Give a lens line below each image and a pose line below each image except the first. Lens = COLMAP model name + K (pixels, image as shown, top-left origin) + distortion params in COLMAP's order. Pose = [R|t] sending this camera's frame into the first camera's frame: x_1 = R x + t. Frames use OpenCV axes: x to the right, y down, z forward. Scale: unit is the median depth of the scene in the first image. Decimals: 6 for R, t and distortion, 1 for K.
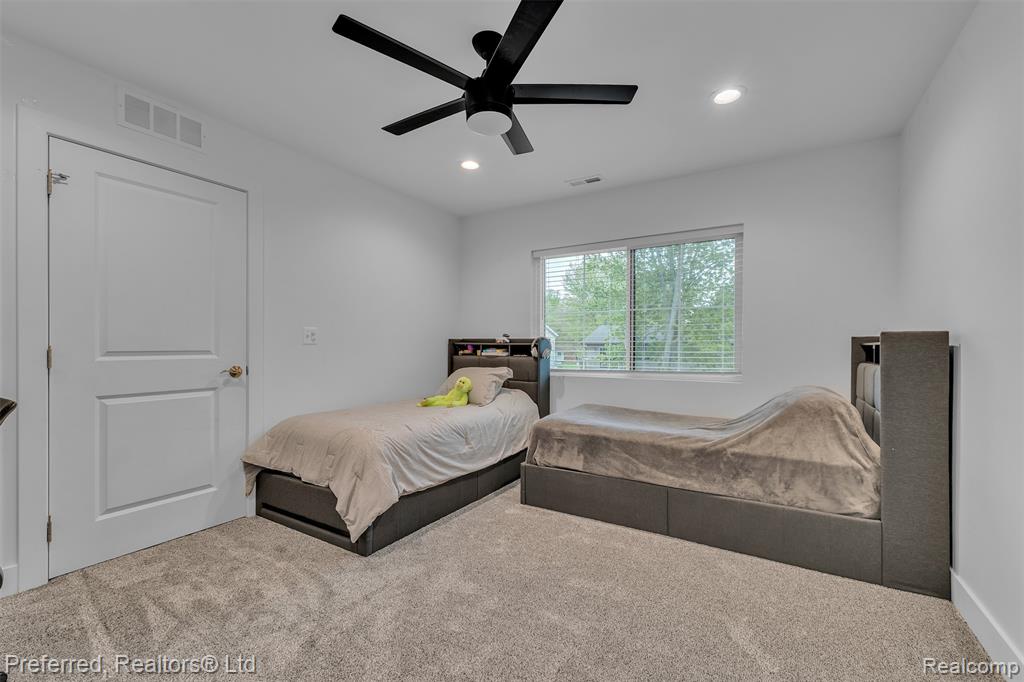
lens RADIAL K [[429.1, 0, 521.1], [0, 429.1, 342.2], [0, 0, 1]] dist [0.025295, 0.000322]
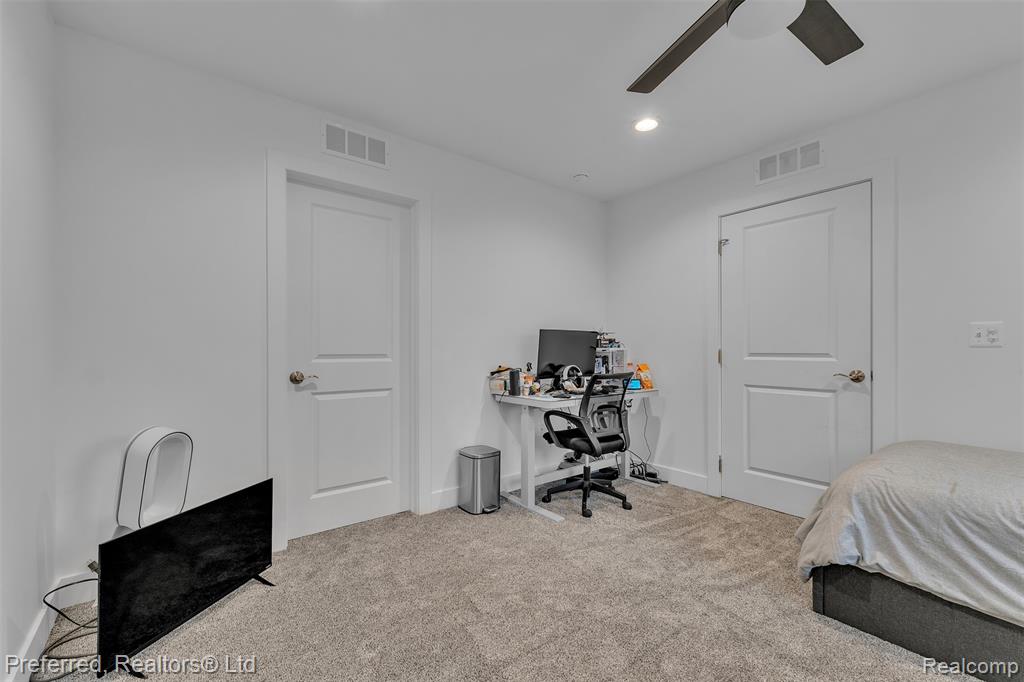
lens RADIAL K [[429.1, 0, 510.6], [0, 429.1, 344.1], [0, 0, 1]] dist [0.025295, 0.000322]
pose [[-0.331826, -0.013196, -0.943248, 0.578527], [0.006813, 0.999843, -0.016385, 0.009603], [0.943316, -0.011863, -0.331684, 0.713830]]
